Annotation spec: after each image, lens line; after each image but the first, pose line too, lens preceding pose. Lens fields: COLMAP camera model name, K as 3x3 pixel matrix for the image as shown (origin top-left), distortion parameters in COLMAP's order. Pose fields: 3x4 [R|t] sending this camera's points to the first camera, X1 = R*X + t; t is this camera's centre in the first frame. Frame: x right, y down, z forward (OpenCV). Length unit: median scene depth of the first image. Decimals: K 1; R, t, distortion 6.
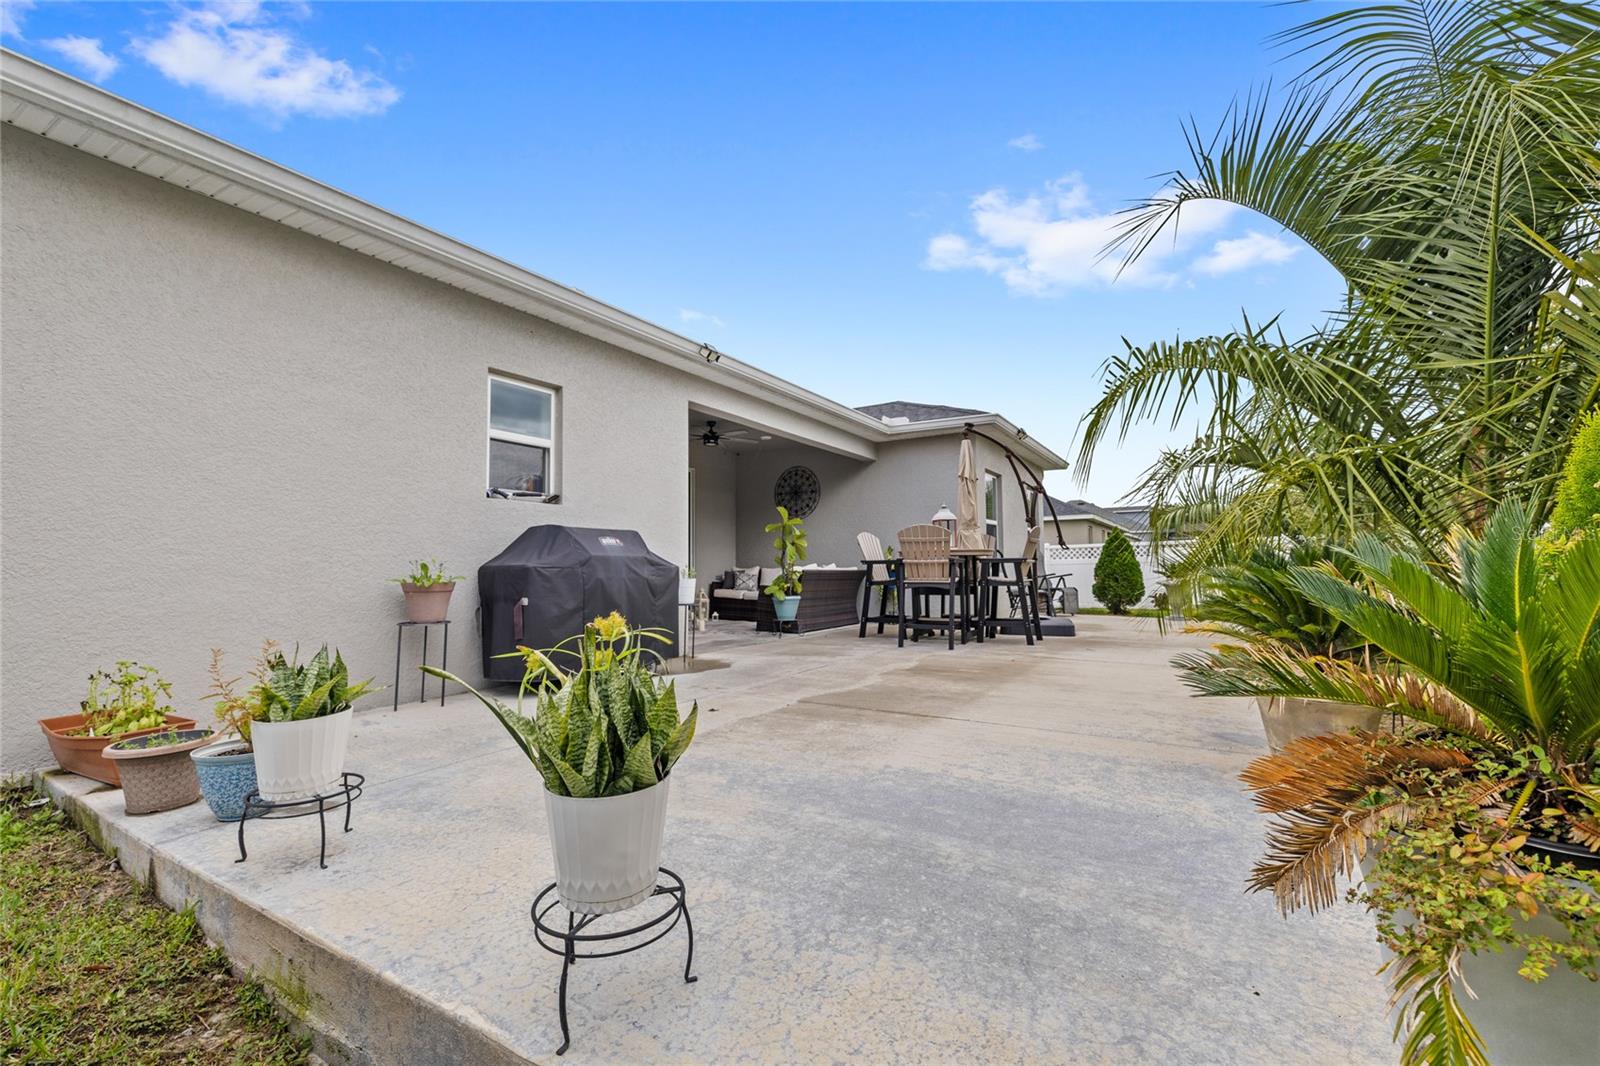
lens RADIAL K [[685.4, 0, 800.0], [0, 685.4, 533.0], [0, 0, 1]] dist [0.000993, -0.000018]
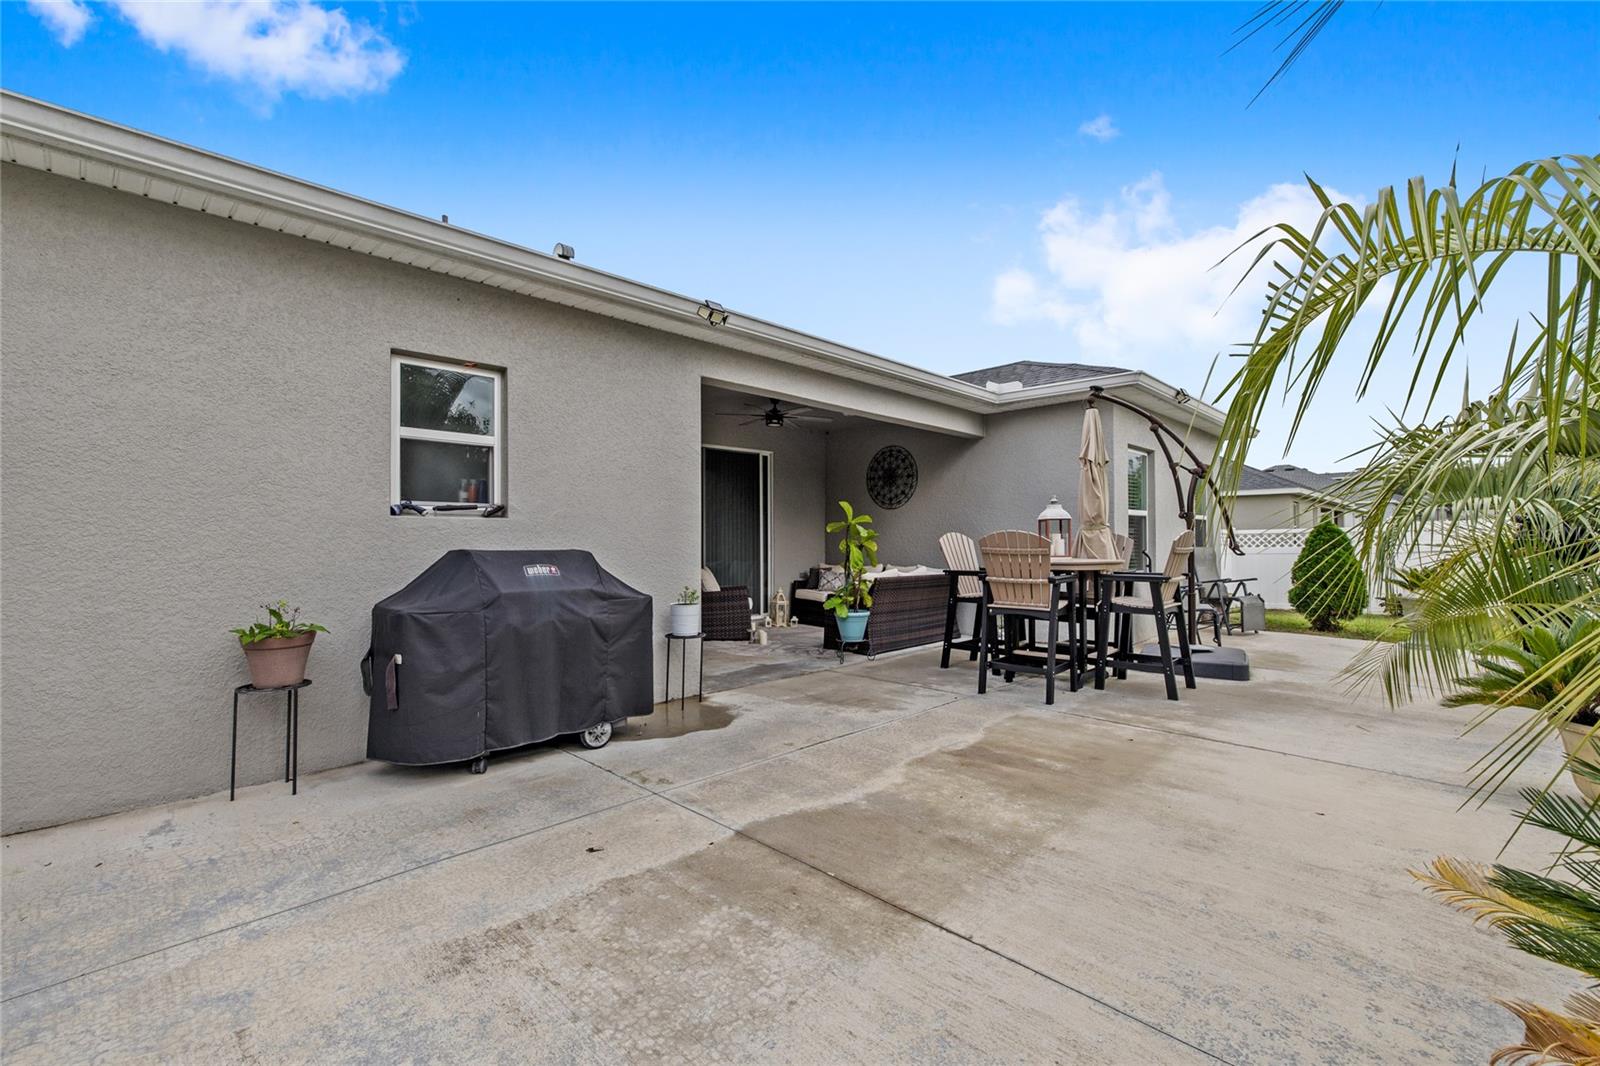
lens RADIAL K [[685.4, 0, 800.0], [0, 685.4, 533.0], [0, 0, 1]] dist [0.000993, -0.000018]
pose [[0.972964, 0.002588, -0.230943, 0.109626], [0.007522, 0.999052, 0.042889, -0.036725], [0.230835, -0.043467, 0.972022, 0.203200]]
